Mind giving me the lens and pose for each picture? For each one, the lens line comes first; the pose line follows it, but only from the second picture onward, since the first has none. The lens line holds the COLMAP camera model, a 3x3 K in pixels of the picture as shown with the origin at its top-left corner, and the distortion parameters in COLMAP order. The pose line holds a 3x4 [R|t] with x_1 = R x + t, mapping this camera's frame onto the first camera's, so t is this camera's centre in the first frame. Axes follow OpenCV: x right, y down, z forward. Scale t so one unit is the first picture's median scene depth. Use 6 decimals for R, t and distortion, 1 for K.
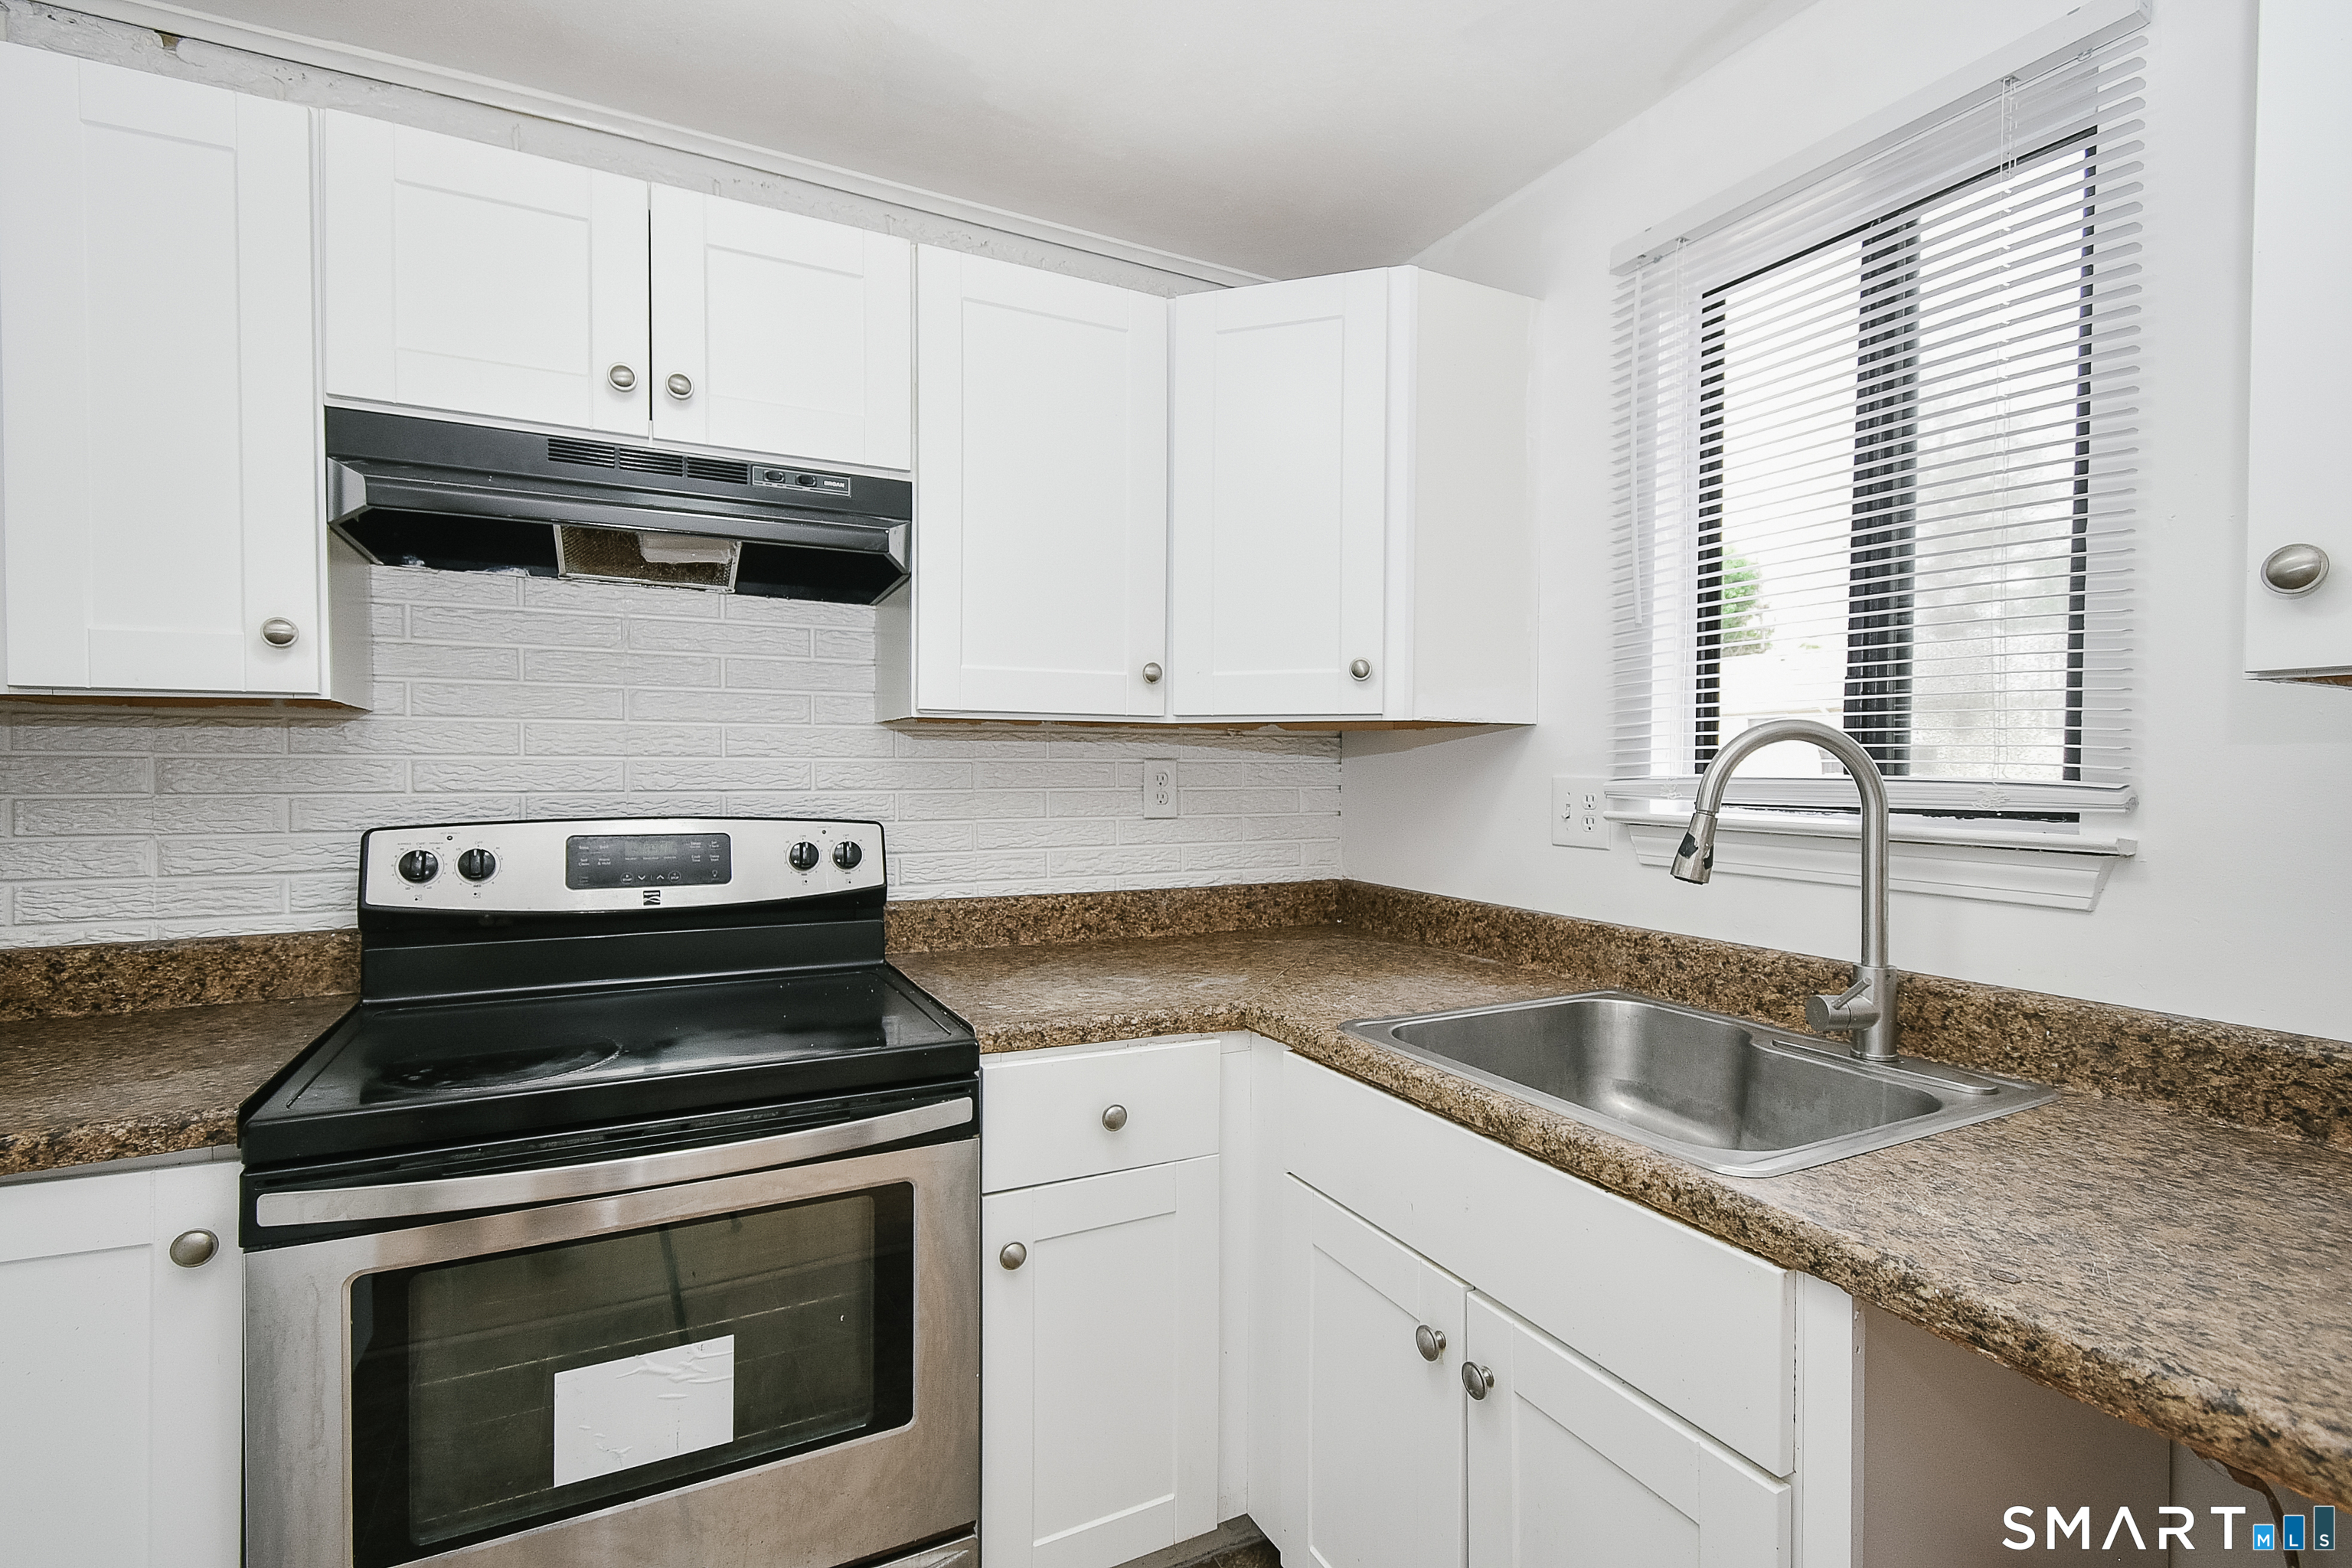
lens RADIAL K [[1077.7, 0, 1171.1], [0, 1077.7, 788.6], [0, 0, 1]] dist [0.012260, -0.005523]
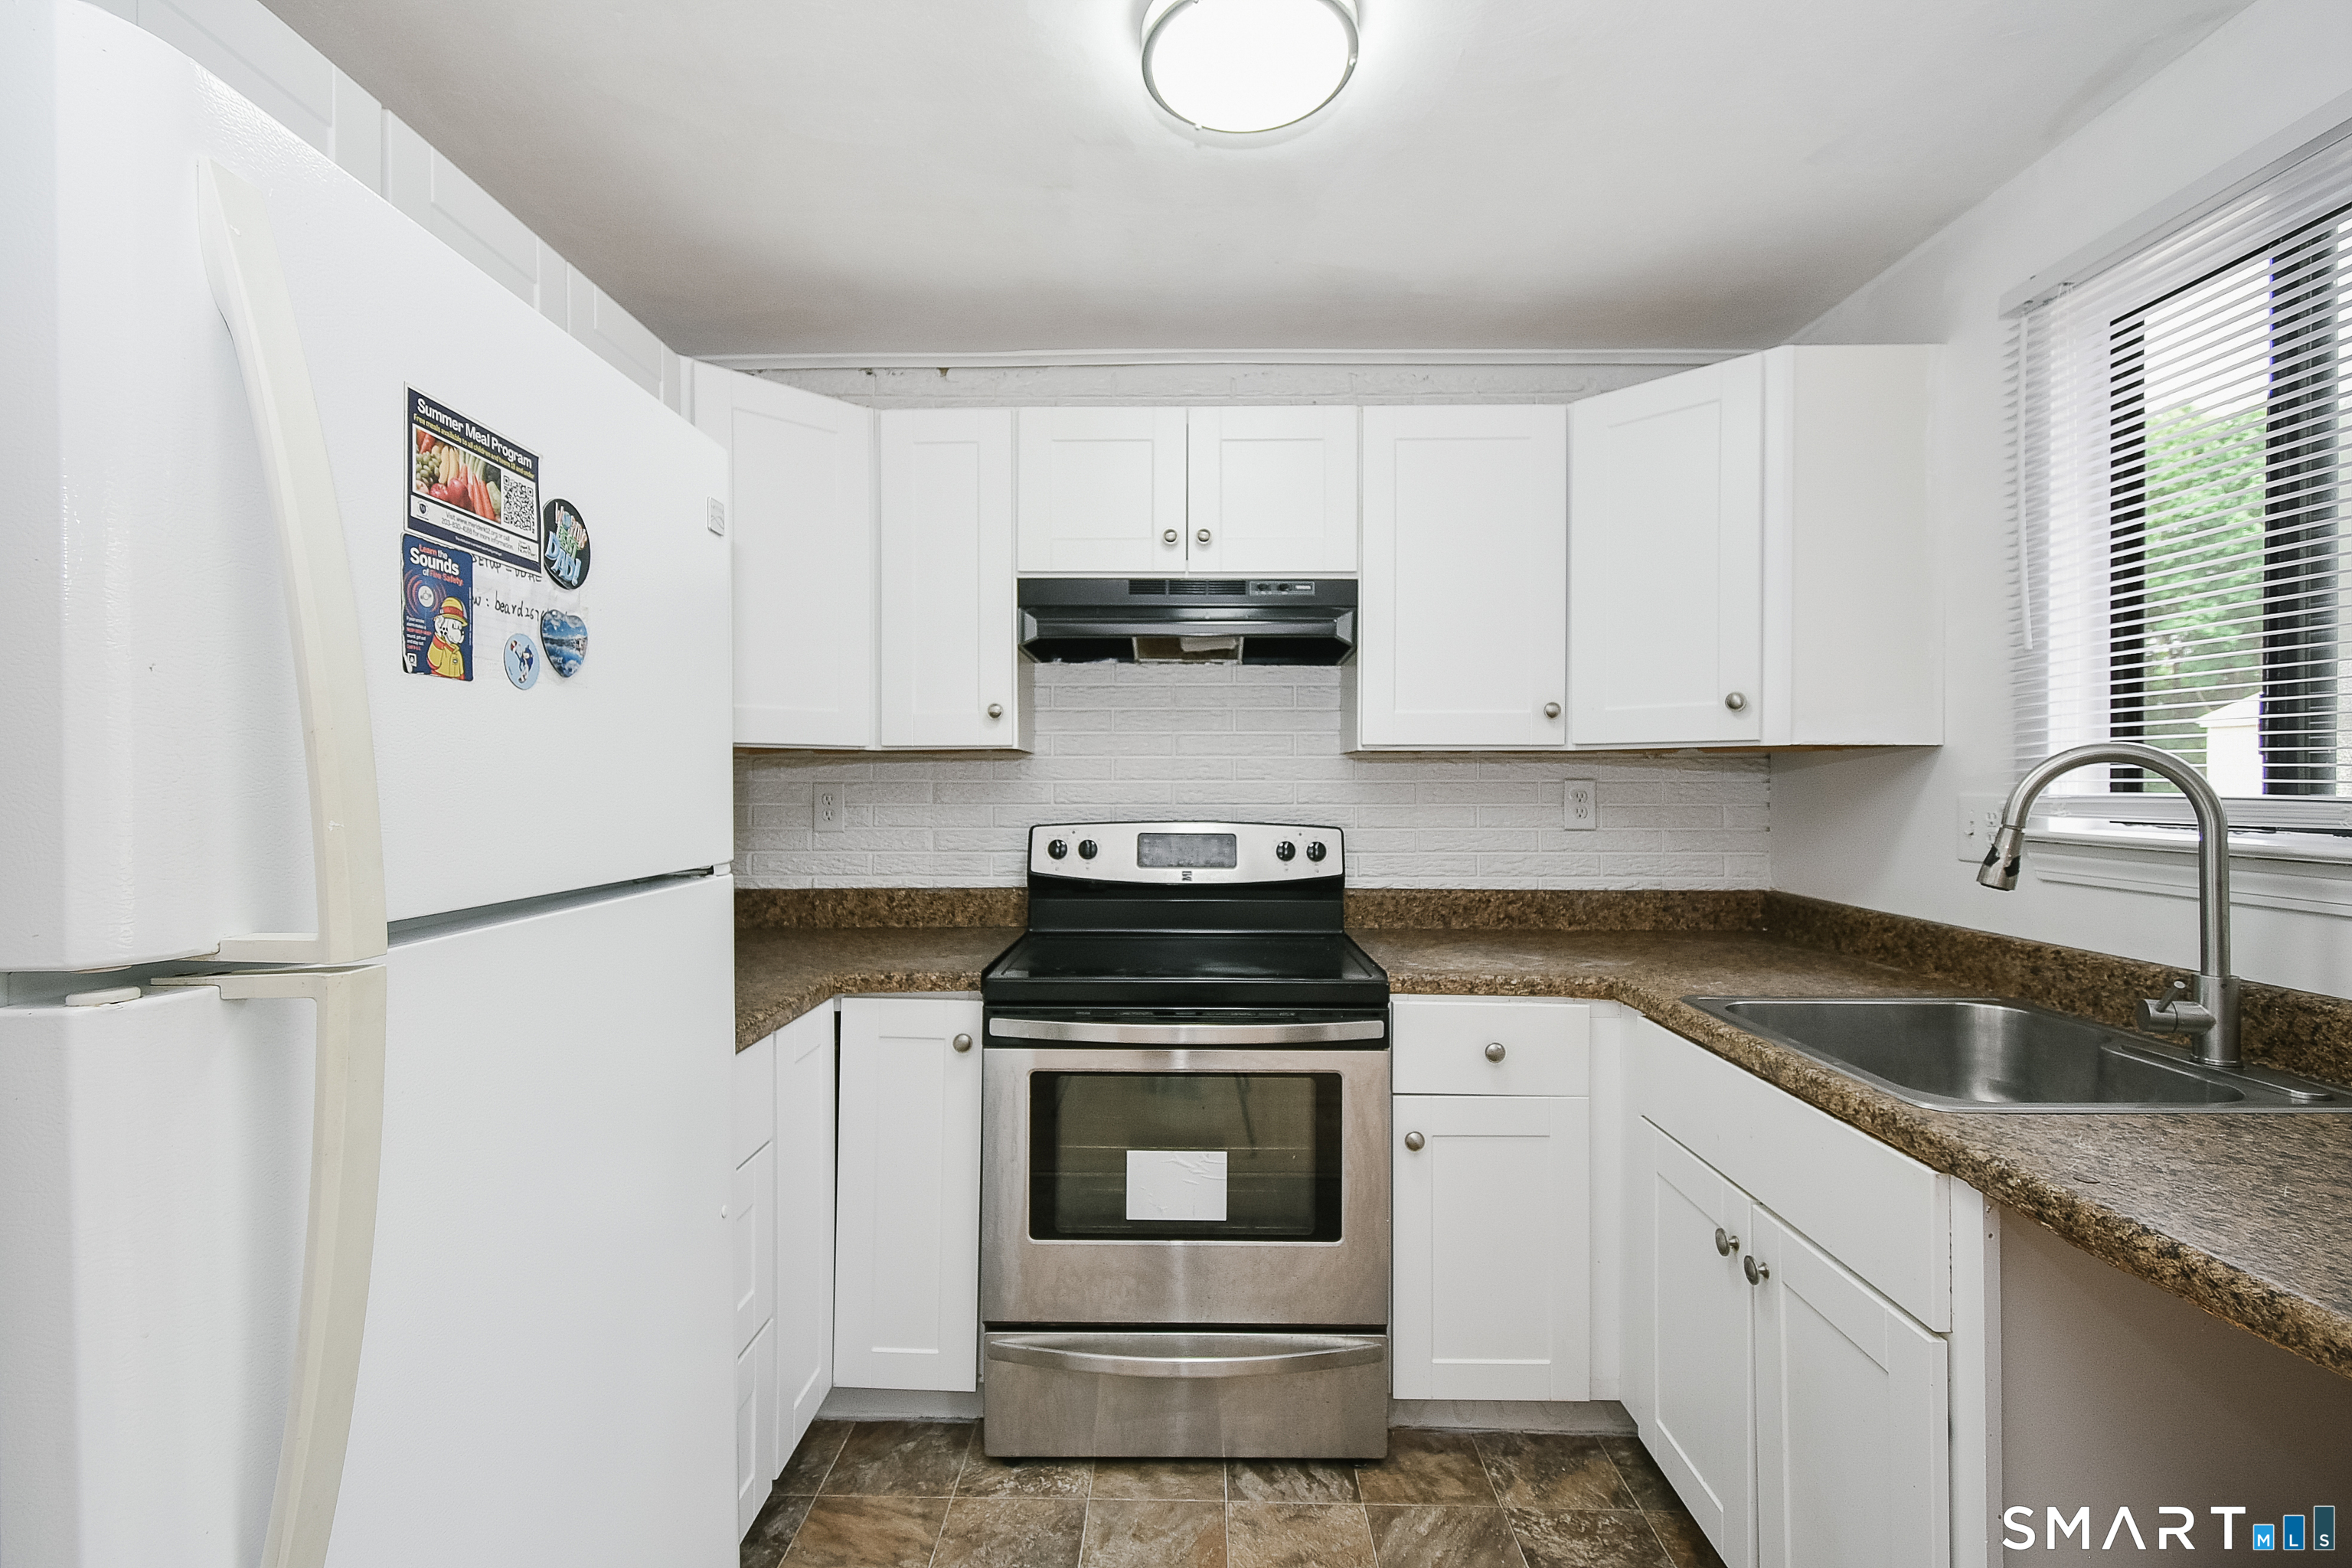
lens RADIAL K [[1077.7, 0, 1171.1], [0, 1077.7, 788.6], [0, 0, 1]] dist [0.012260, -0.005523]
pose [[0.883369, -0.000783, -0.468677, 0.213686], [-0.006644, 0.999877, -0.014193, 0.003423], [0.468631, 0.015651, 0.883255, -0.352258]]
